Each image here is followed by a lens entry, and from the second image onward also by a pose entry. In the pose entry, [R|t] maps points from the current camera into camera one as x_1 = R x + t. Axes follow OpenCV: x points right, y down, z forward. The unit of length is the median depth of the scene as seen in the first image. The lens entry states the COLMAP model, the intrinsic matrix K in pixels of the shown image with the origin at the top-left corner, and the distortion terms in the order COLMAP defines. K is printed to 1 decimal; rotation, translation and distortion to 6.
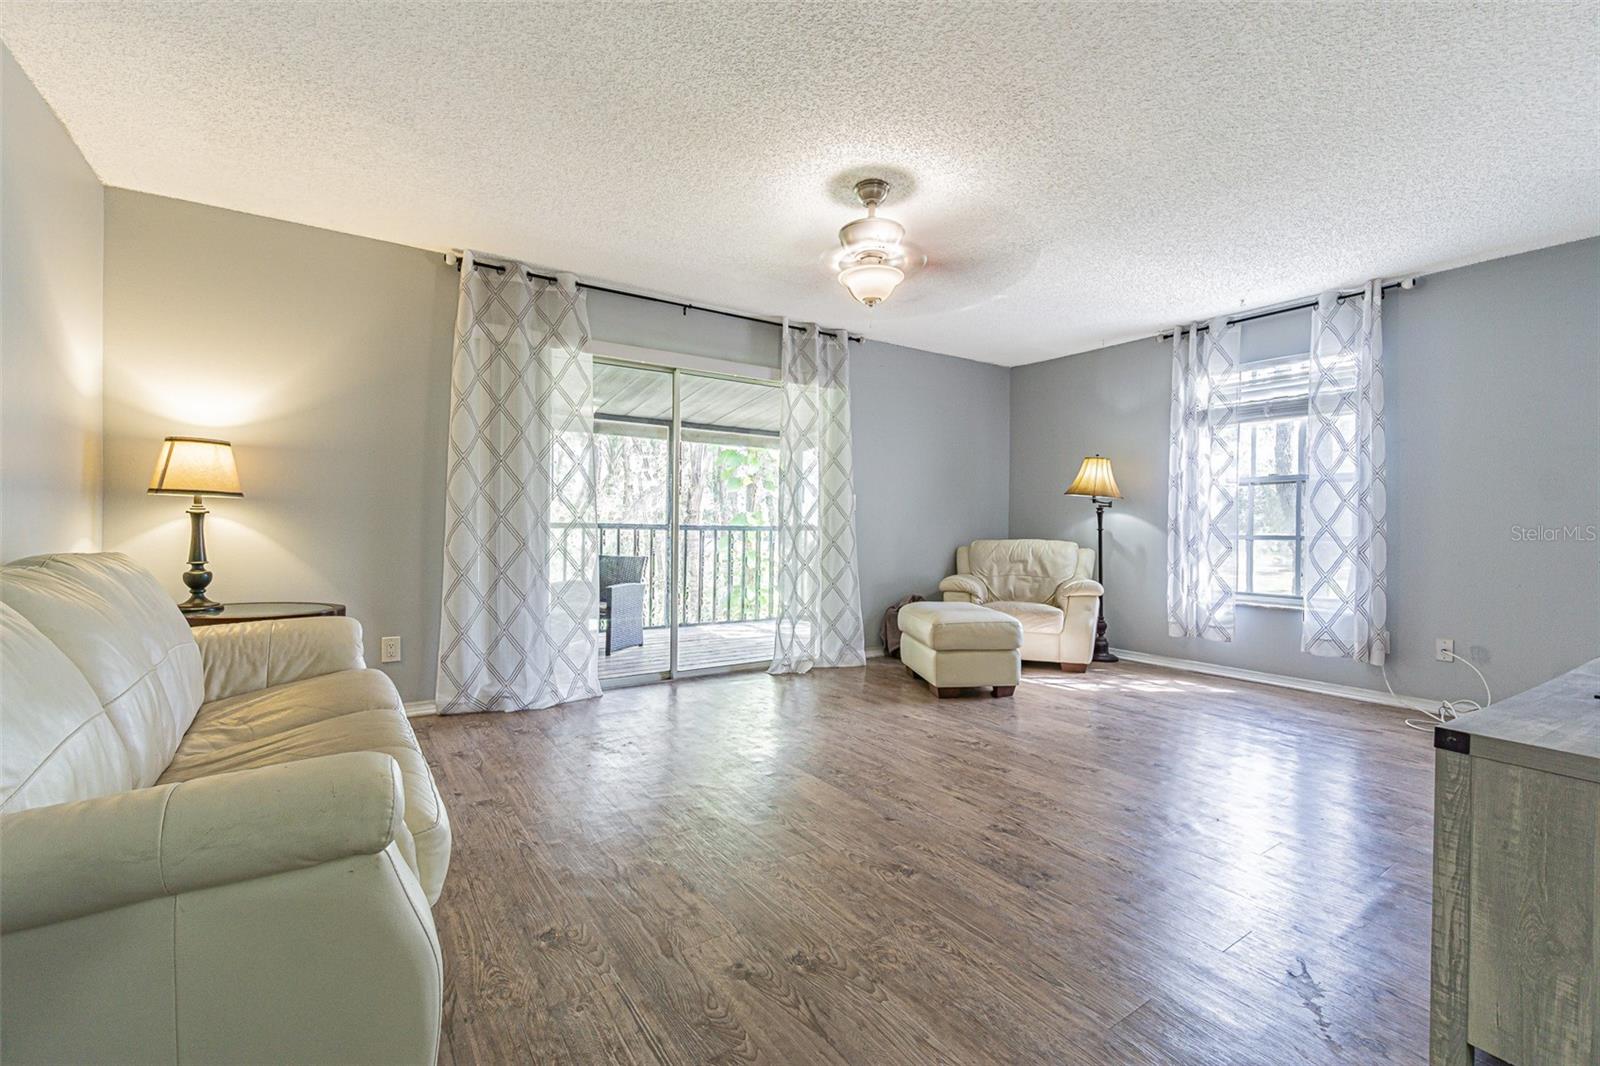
lens RADIAL K [[701.2, 0, 773.0], [0, 701.2, 548.1], [0, 0, 1]] dist [0.001726, 0.000274]
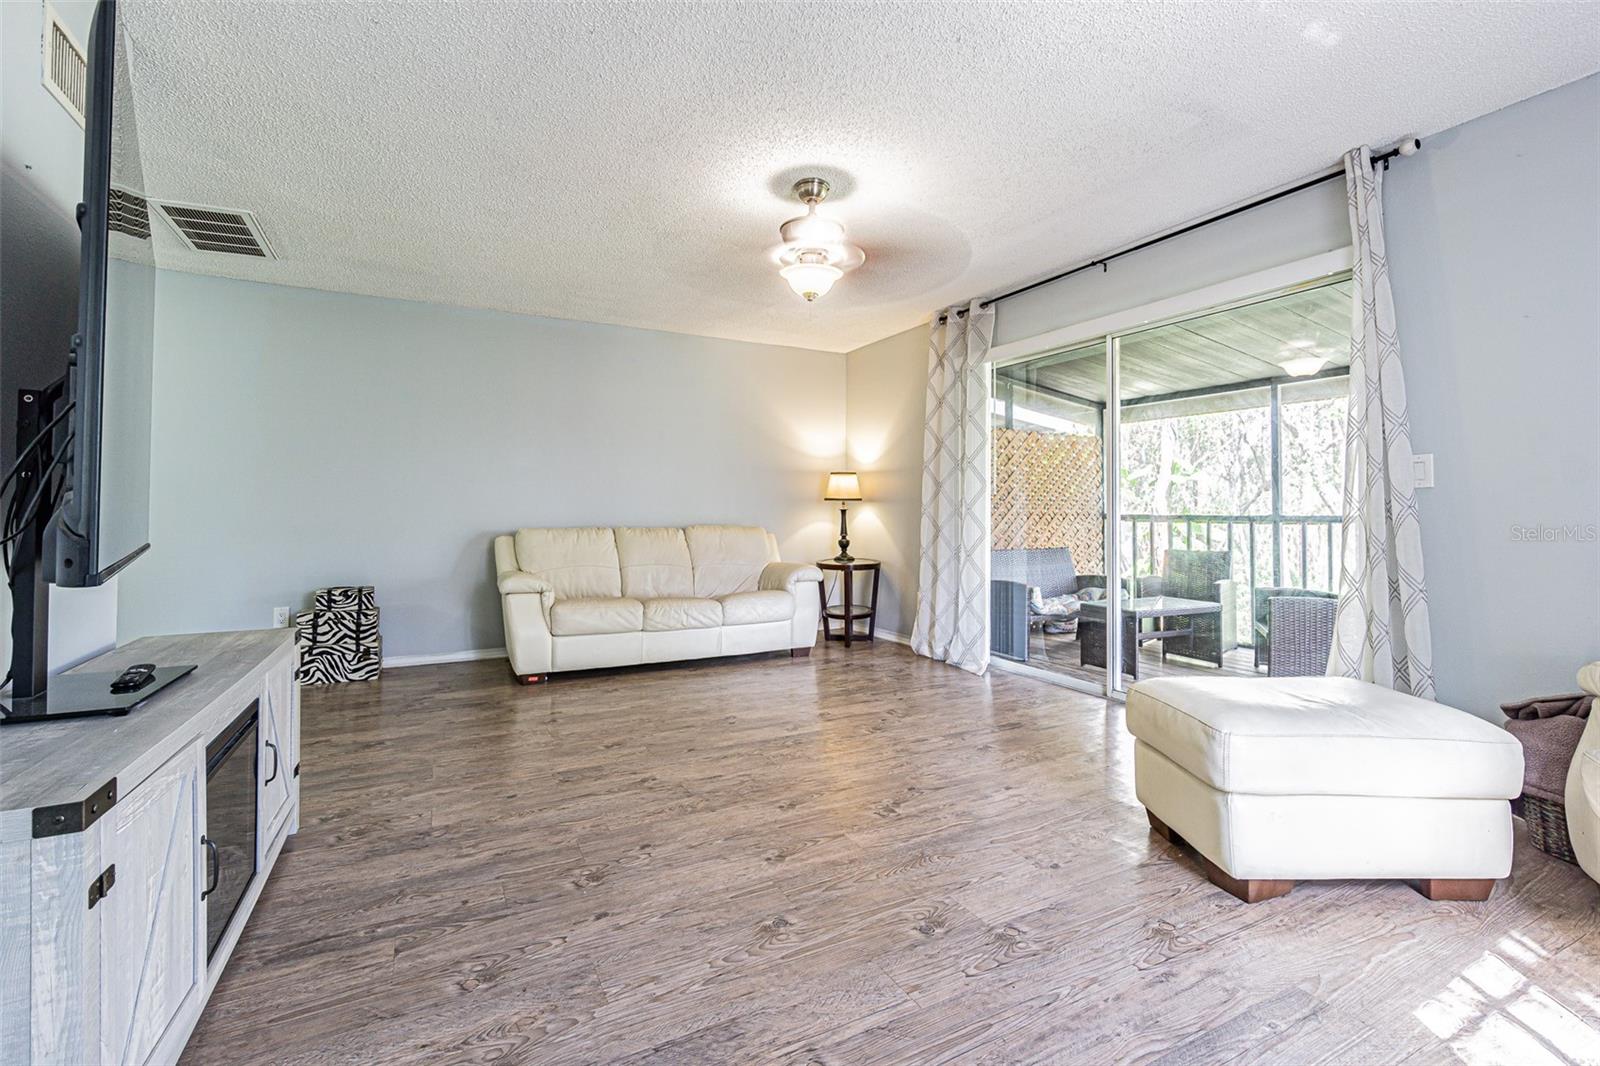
lens RADIAL K [[689.3, 0, 789.3], [0, 689.3, 525.7], [0, 0, 1]] dist [-0.002174, 0.000831]
pose [[-0.106430, 0.010400, -0.994266, 1.137543], [-0.036954, 0.999213, 0.014407, -0.028923], [0.993633, 0.038275, -0.105962, 1.078330]]
